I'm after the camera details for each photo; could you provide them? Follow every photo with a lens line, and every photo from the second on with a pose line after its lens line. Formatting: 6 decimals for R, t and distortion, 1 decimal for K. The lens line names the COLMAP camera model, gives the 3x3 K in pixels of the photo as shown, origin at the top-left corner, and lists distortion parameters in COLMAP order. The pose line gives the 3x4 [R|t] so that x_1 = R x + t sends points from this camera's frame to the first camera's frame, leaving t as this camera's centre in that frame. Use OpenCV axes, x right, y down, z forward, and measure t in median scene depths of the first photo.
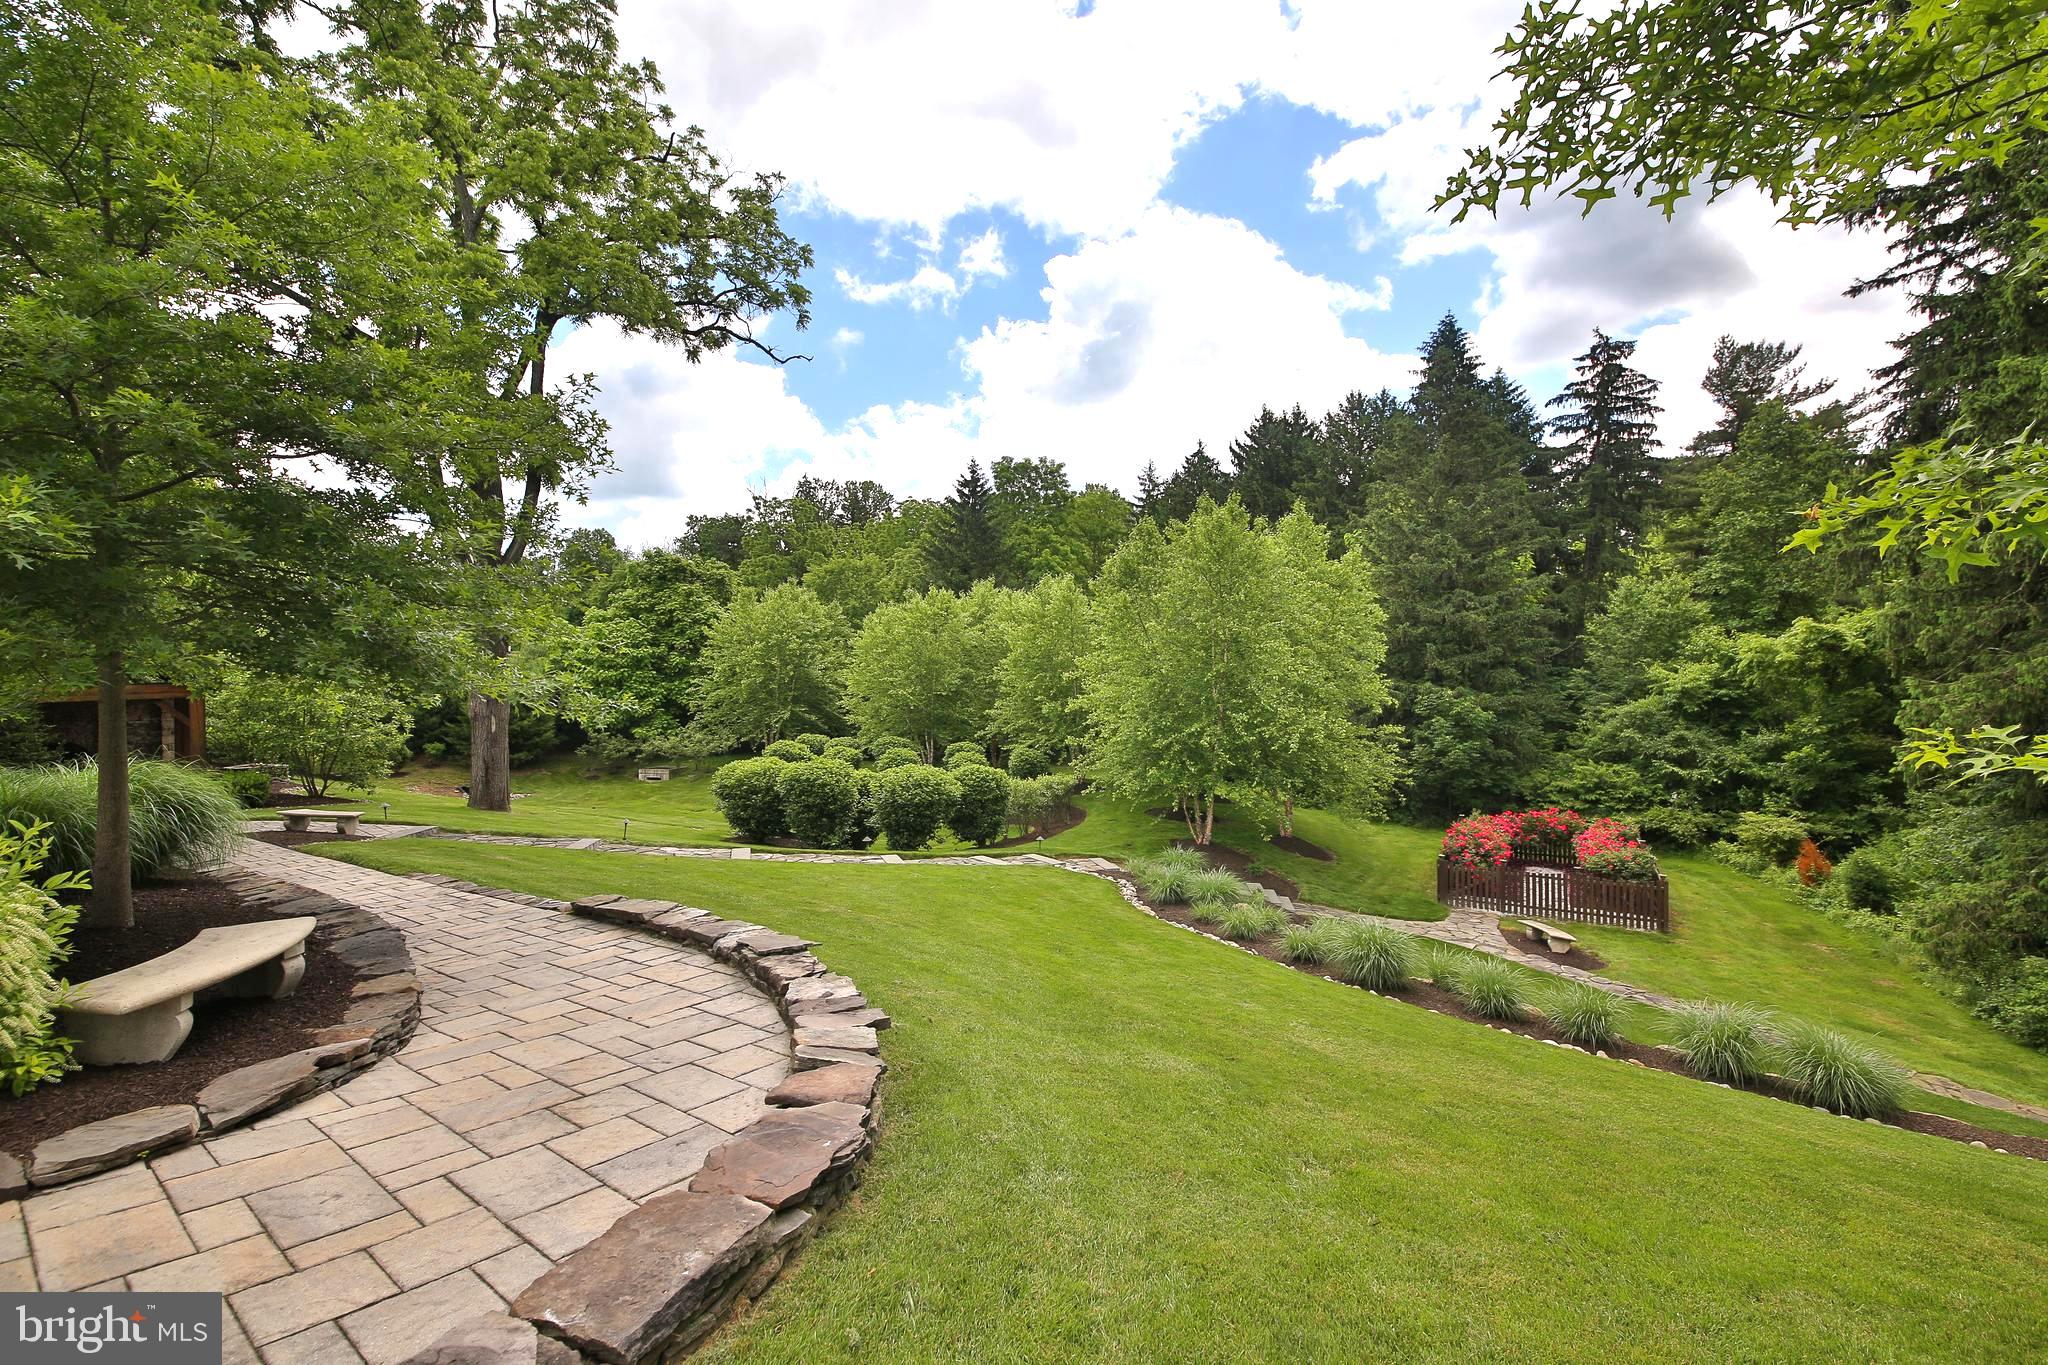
lens RADIAL K [[837.0, 0, 1024.0], [0, 837.0, 682.5], [0, 0, 1]] dist [-0.012512, -0.000248]
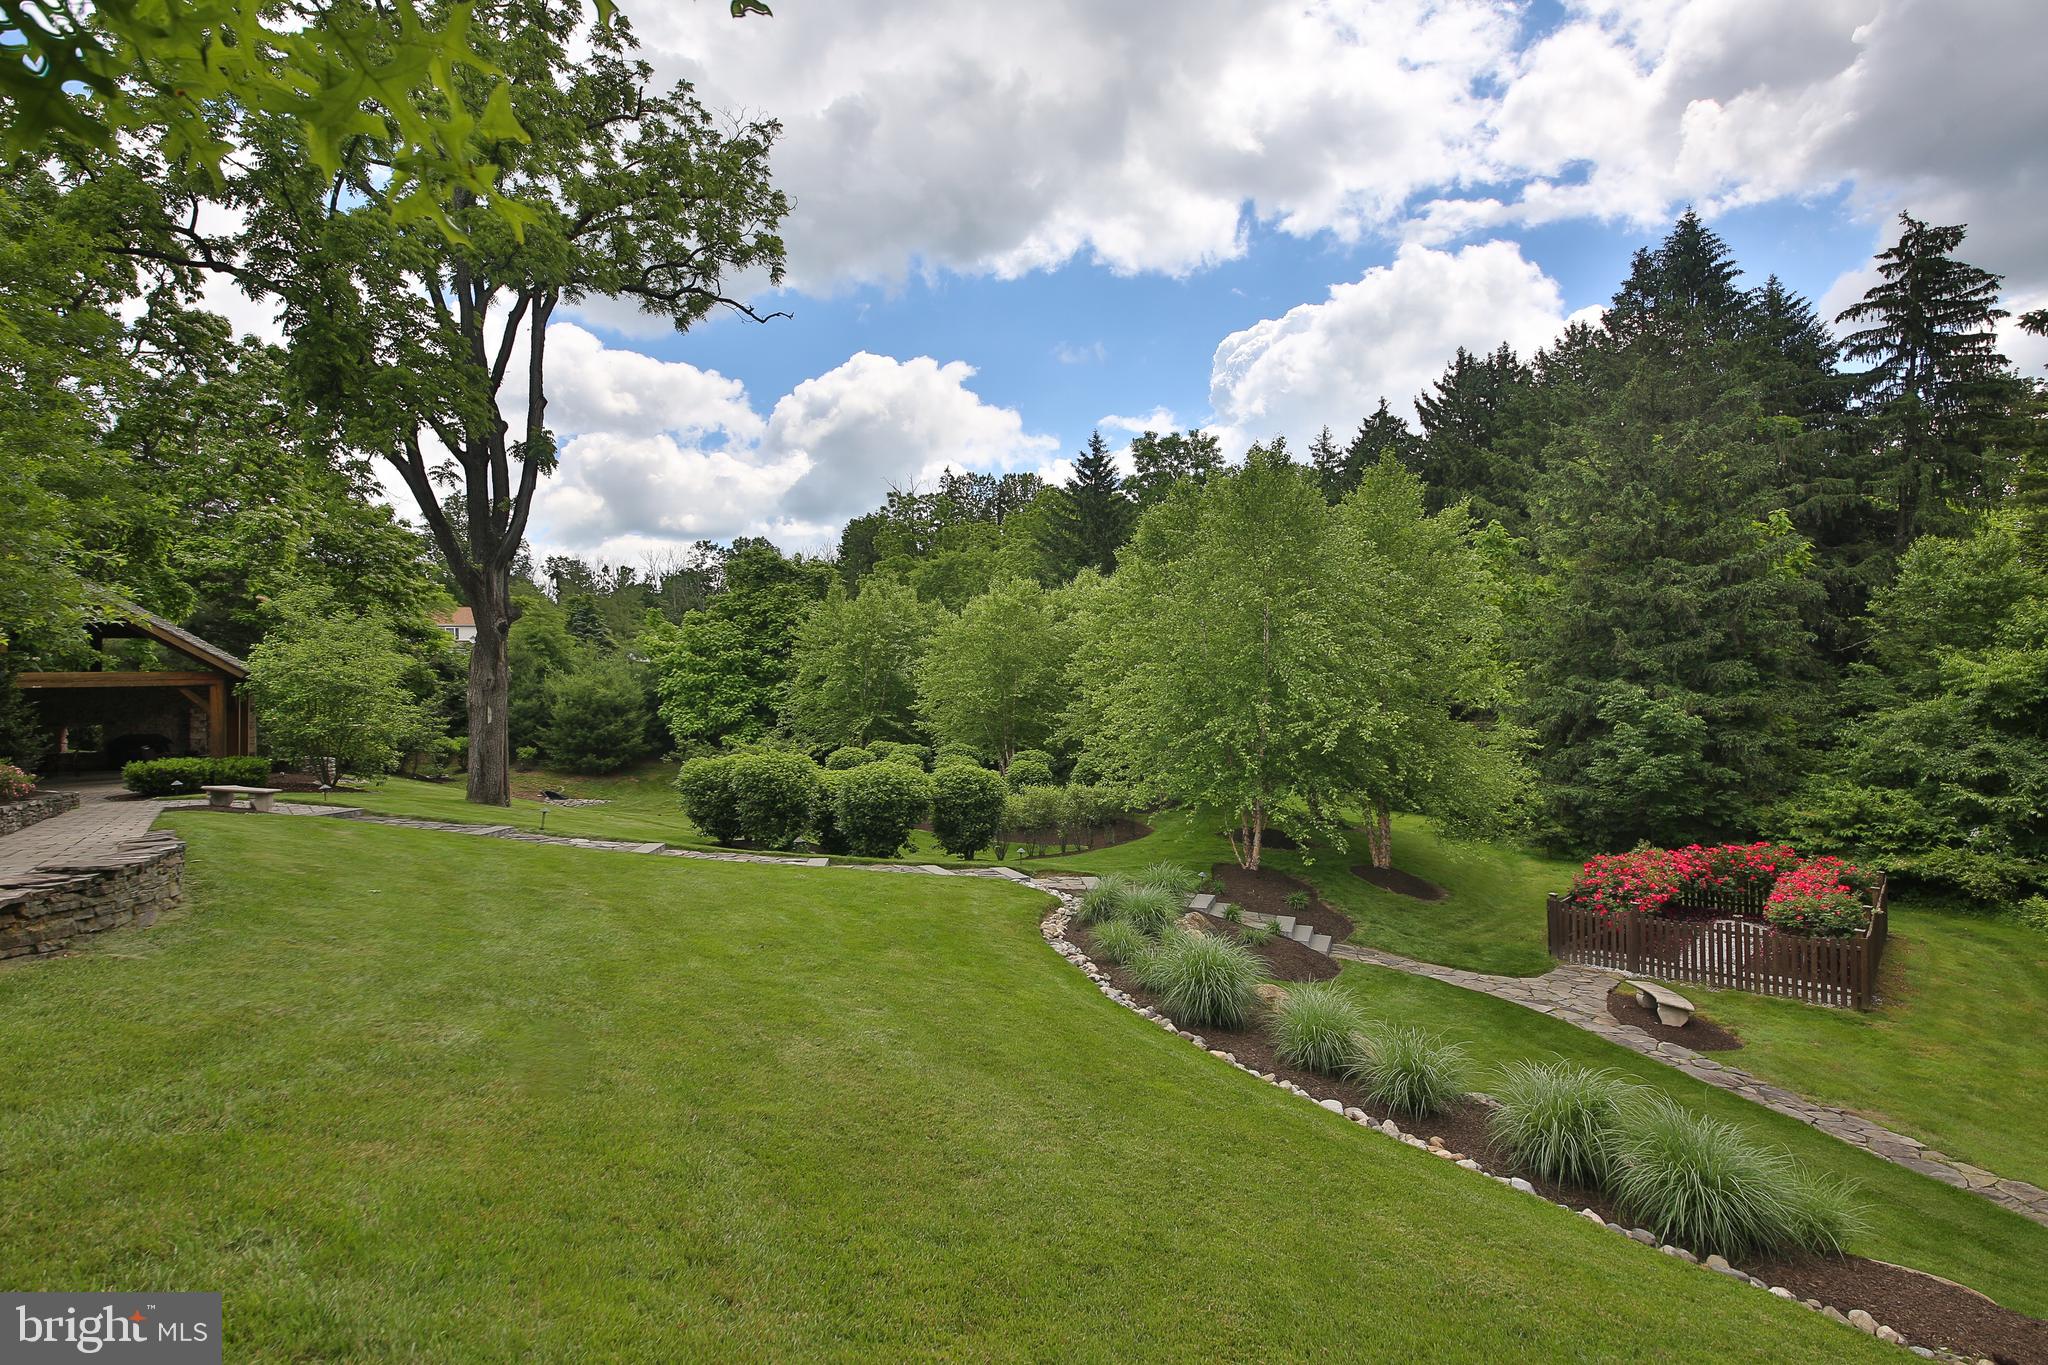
lens RADIAL K [[944.3, 0, 1024.0], [0, 944.3, 682.5], [0, 0, 1]] dist [-0.000767, -0.012579]
pose [[0.977790, -0.002092, -0.209577, 0.129460], [-0.001634, 0.999844, -0.017605, 0.018843], [0.209581, 0.017557, 0.977634, 0.033416]]
